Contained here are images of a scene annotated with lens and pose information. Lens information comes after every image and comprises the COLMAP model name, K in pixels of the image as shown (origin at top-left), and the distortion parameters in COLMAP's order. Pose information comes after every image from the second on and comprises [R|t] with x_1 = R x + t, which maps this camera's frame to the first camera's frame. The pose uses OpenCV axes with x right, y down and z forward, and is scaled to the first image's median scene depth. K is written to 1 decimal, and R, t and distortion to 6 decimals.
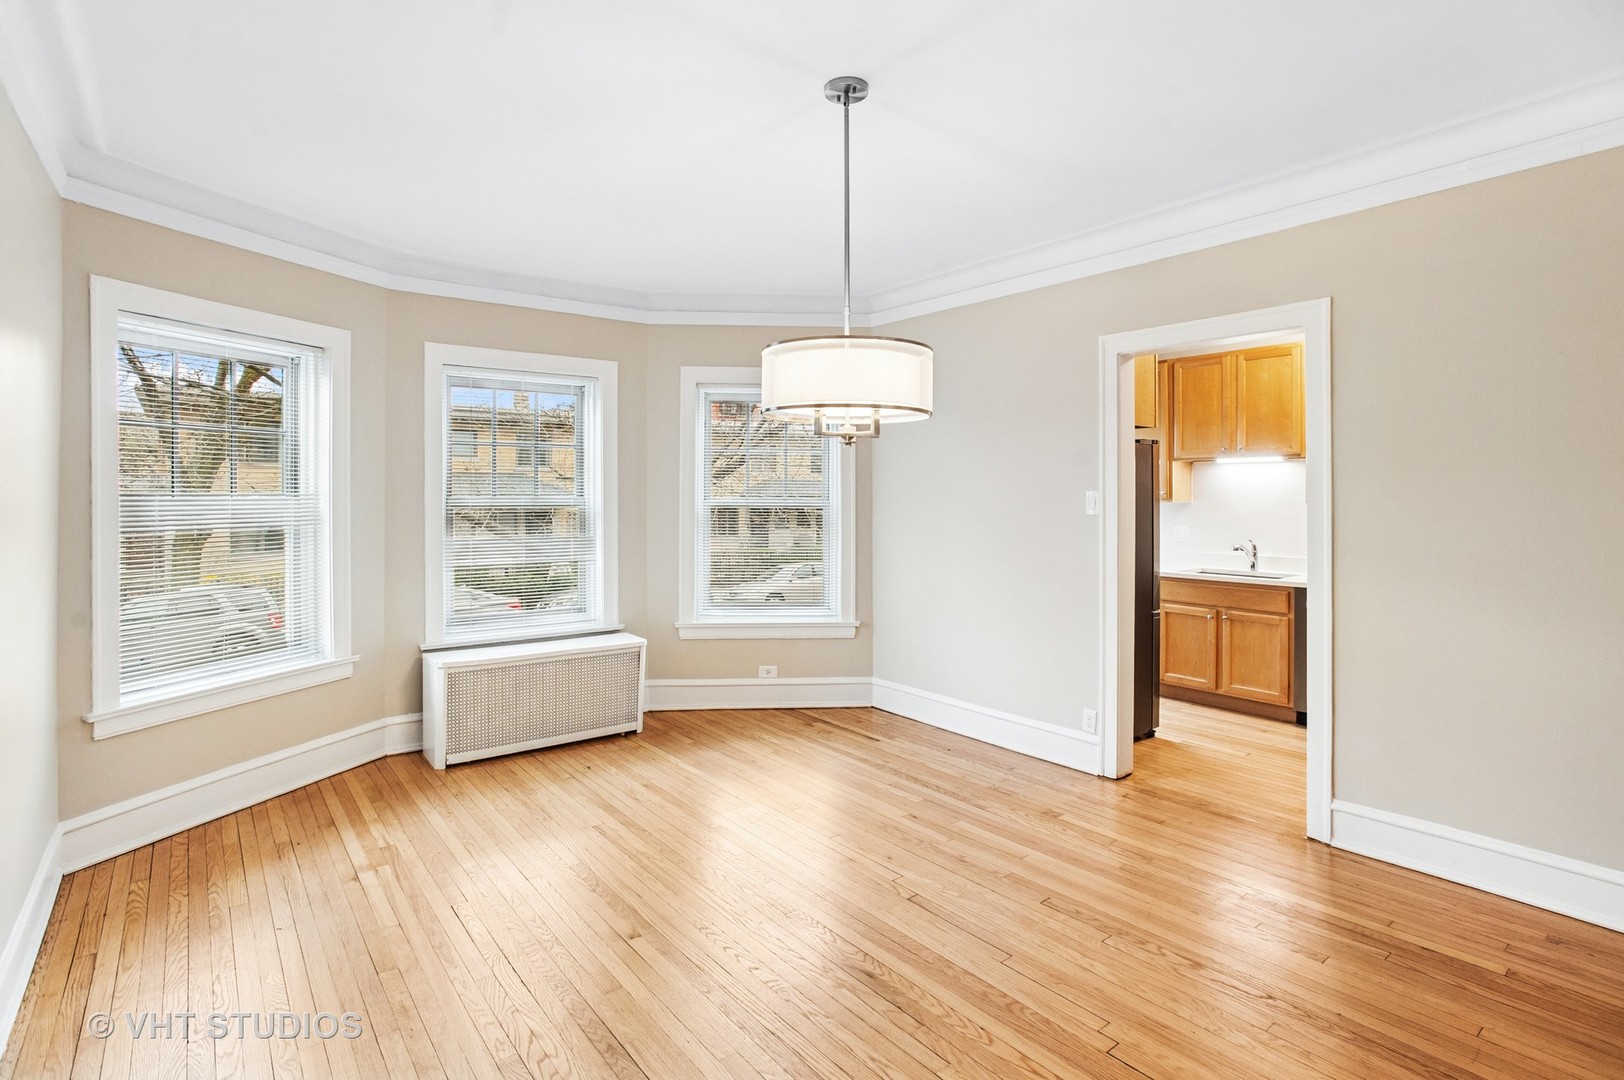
lens RADIAL K [[799.7, 0, 823.0], [0, 799.7, 511.7], [0, 0, 1]] dist [-0.056237, 0.031252]
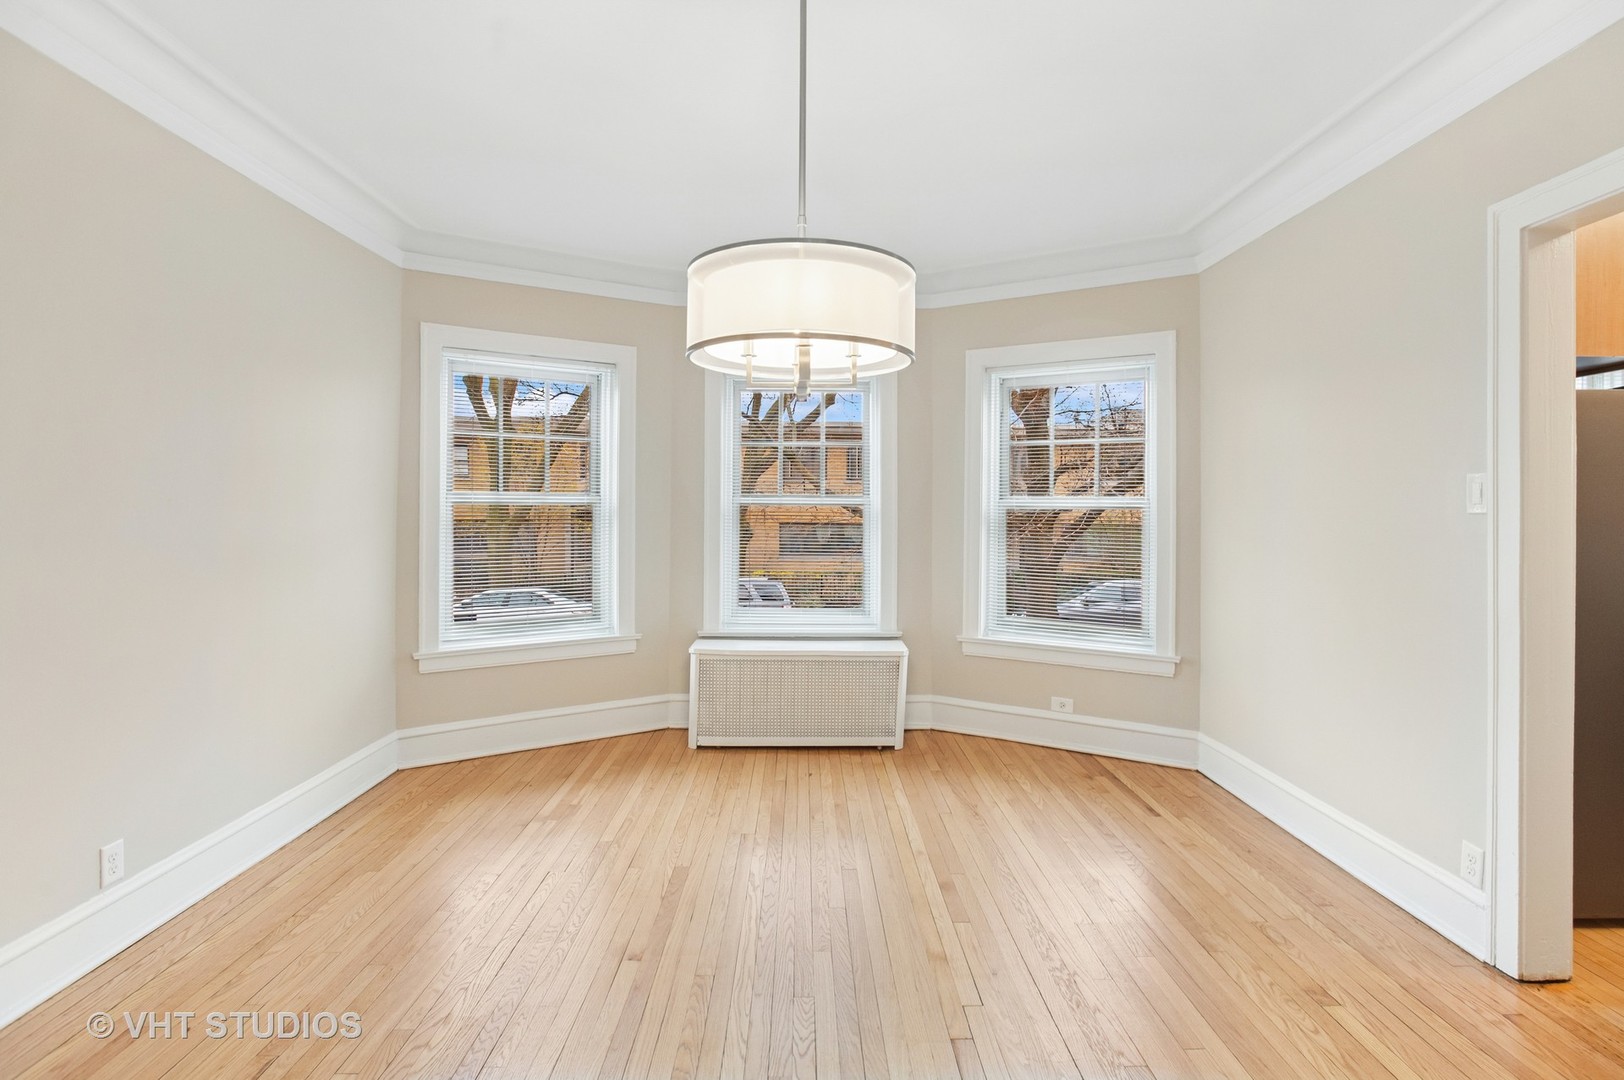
lens RADIAL K [[799.7, 0, 823.0], [0, 799.7, 511.7], [0, 0, 1]] dist [-0.056237, 0.031252]
pose [[0.801946, 0.008892, -0.597330, 0.289140], [-0.017759, 0.999802, -0.008959, 0.013158], [0.597132, 0.017793, 0.801946, 0.231729]]
